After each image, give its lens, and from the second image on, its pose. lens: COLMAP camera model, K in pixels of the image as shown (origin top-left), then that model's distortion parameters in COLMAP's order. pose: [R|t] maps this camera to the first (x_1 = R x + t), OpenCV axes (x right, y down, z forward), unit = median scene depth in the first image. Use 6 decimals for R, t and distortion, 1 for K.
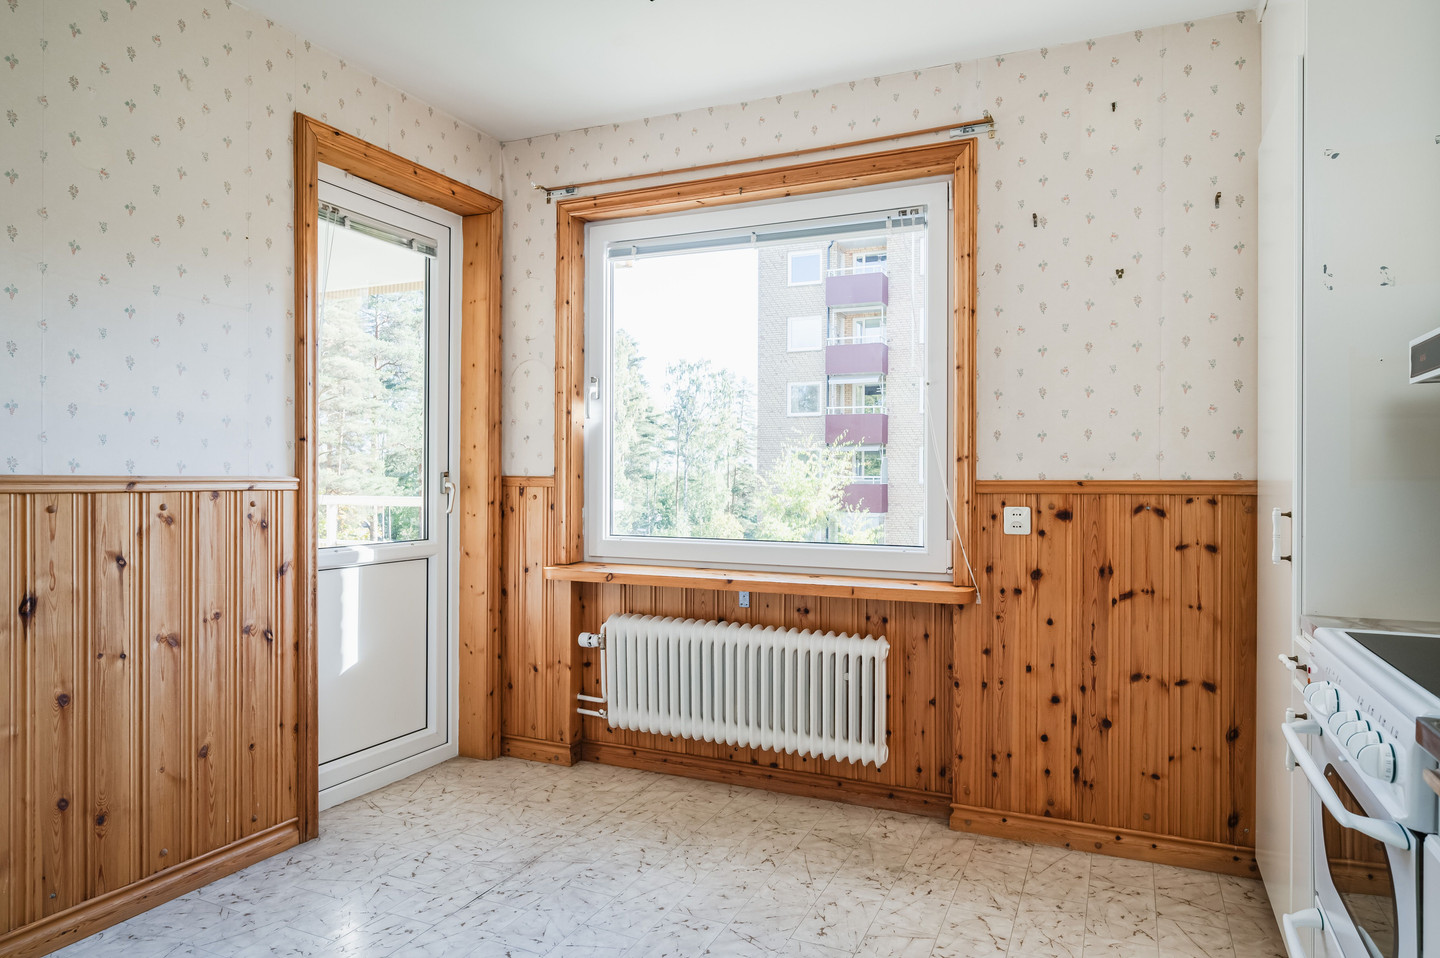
lens RADIAL K [[913.9, 0, 732.7], [0, 913.9, 476.2], [0, 0, 1]] dist [-0.007280, -0.006744]
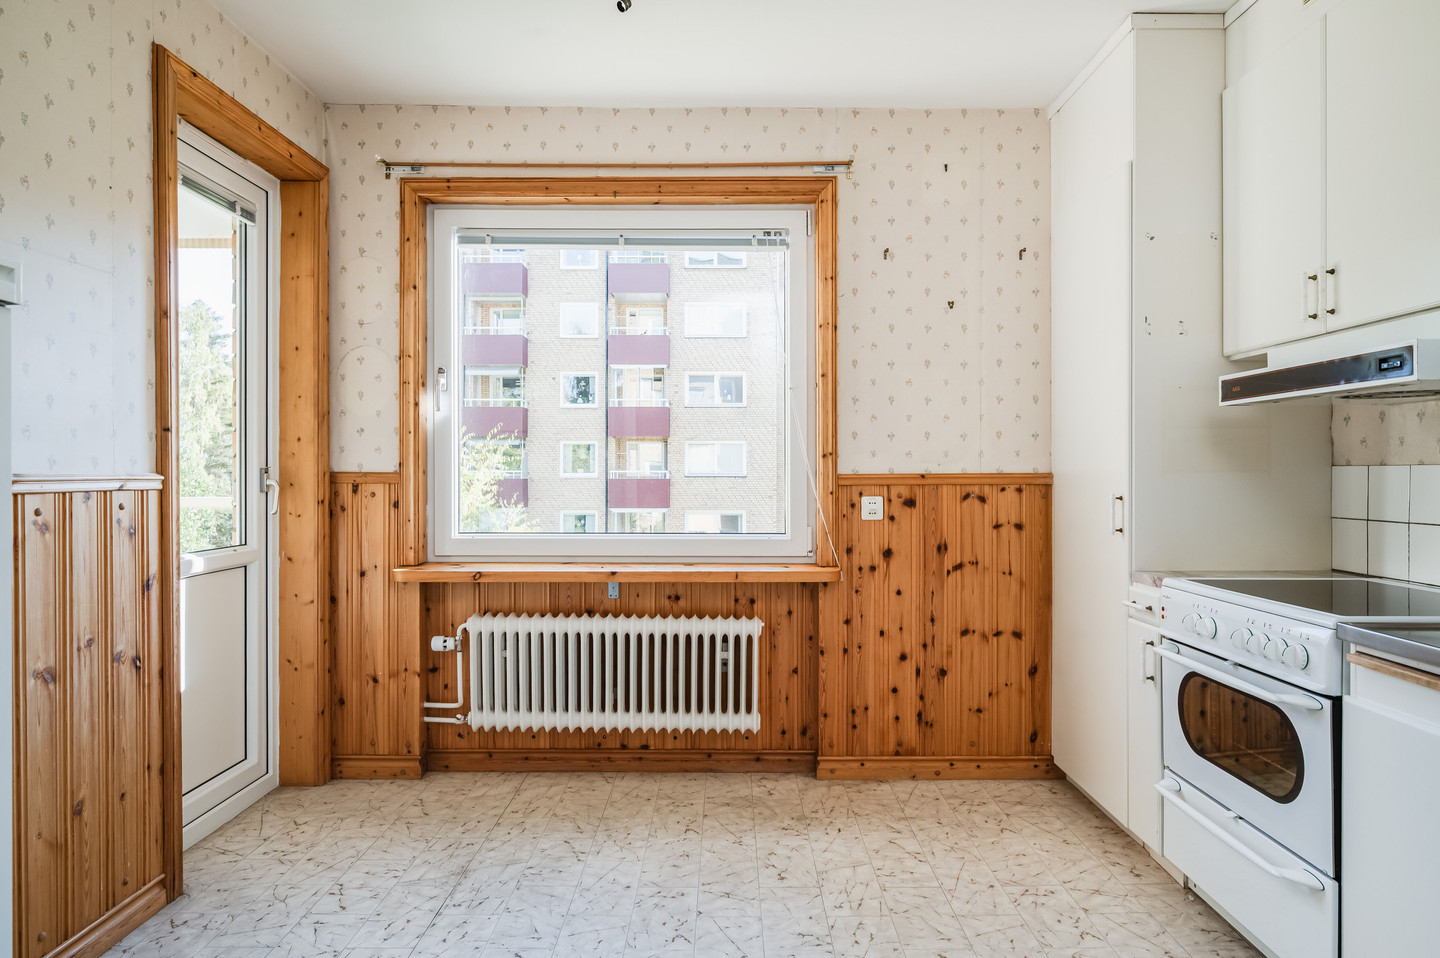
lens RADIAL K [[913.9, 0, 757.5], [0, 913.9, 474.4], [0, 0, 1]] dist [-0.007280, -0.006744]
pose [[0.905589, -0.005174, 0.424125, -0.331715], [0.003236, 0.999981, 0.005290, -0.001664], [-0.424145, -0.003419, 0.905588, -0.002662]]
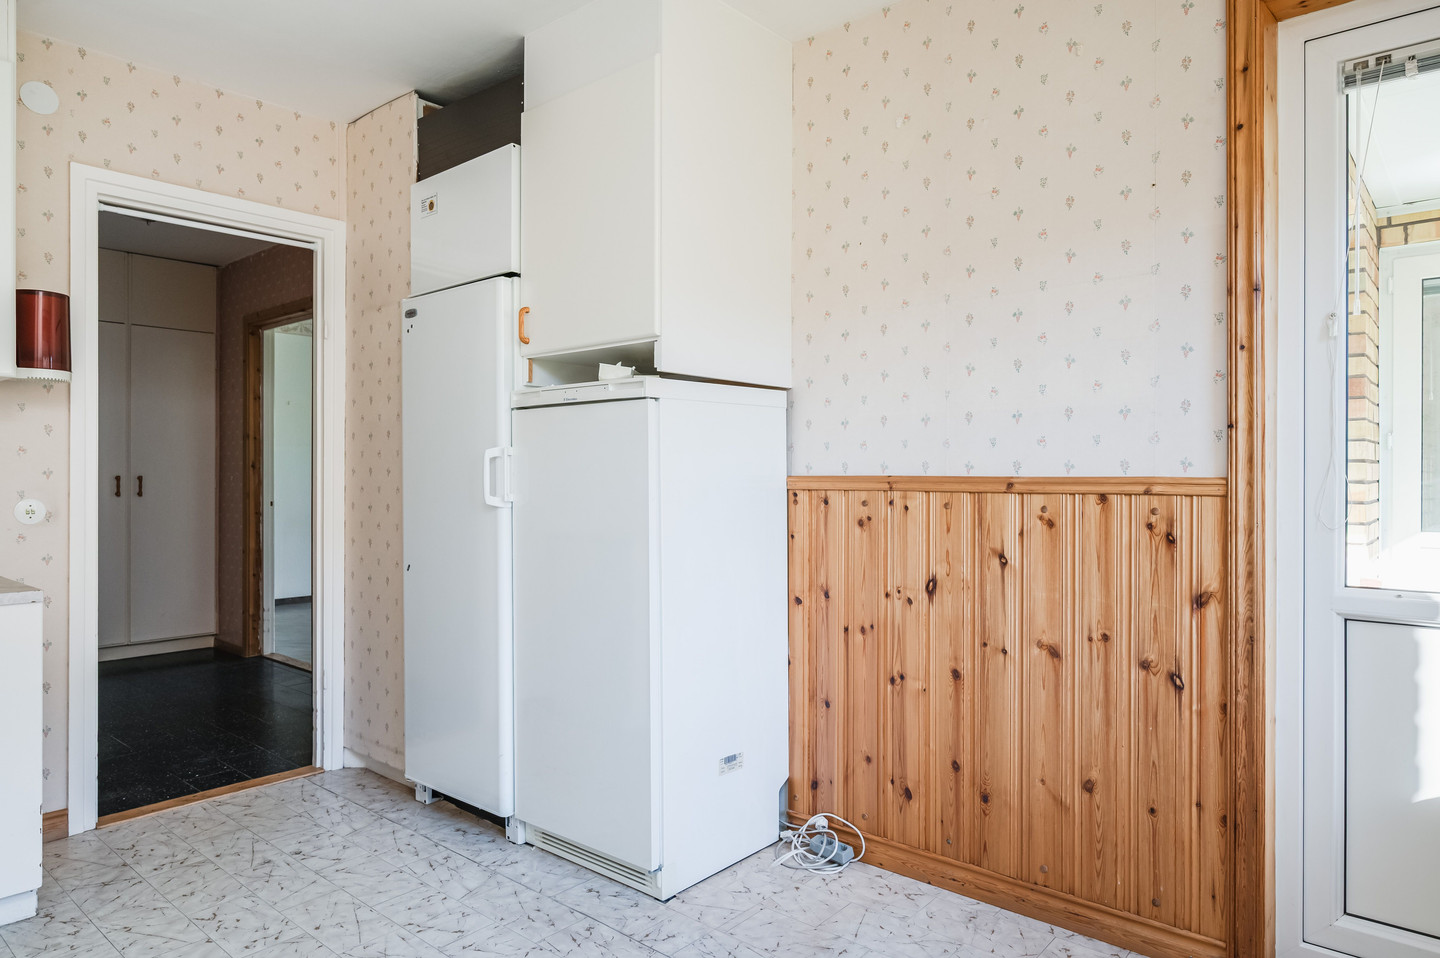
lens RADIAL K [[913.9, 0, 724.9], [0, 913.9, 477.1], [0, 0, 1]] dist [-0.007280, -0.006744]
pose [[-0.317716, -0.007846, -0.948154, 0.340896], [-0.004282, 0.999967, -0.006840, 0.007010], [0.948176, 0.001887, -0.317739, 0.844857]]
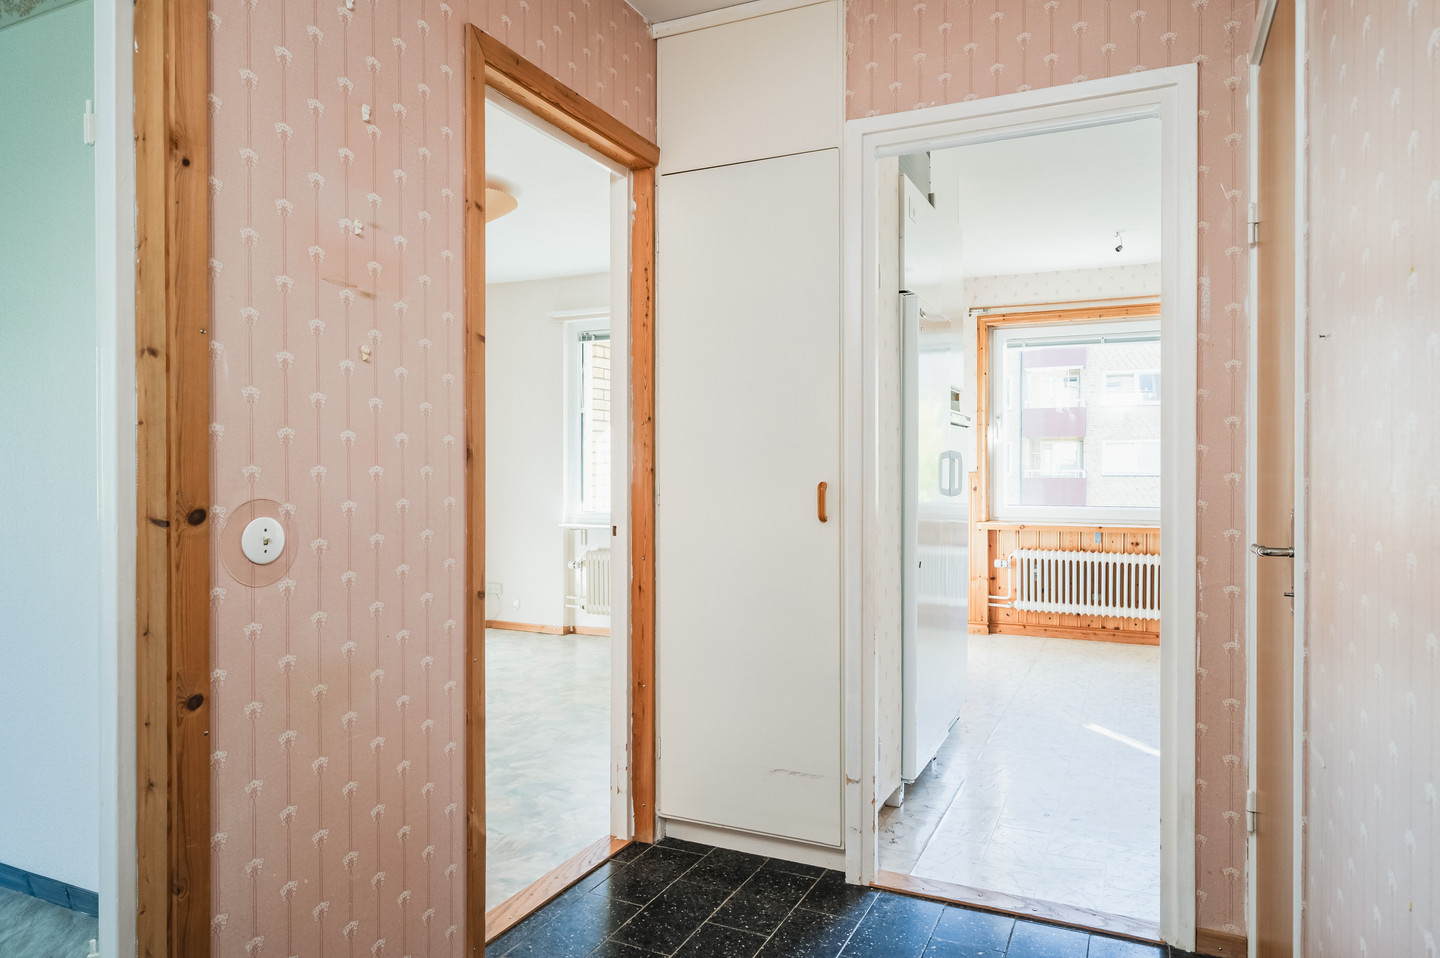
lens RADIAL K [[913.9, 0, 715.8], [0, 913.9, 474.4], [0, 0, 1]] dist [-0.007280, -0.006744]
pose [[0.999406, -0.004657, -0.034136, -0.822439], [0.004813, 0.999978, 0.004475, -0.006635], [0.034115, -0.004637, 0.999407, -1.012997]]
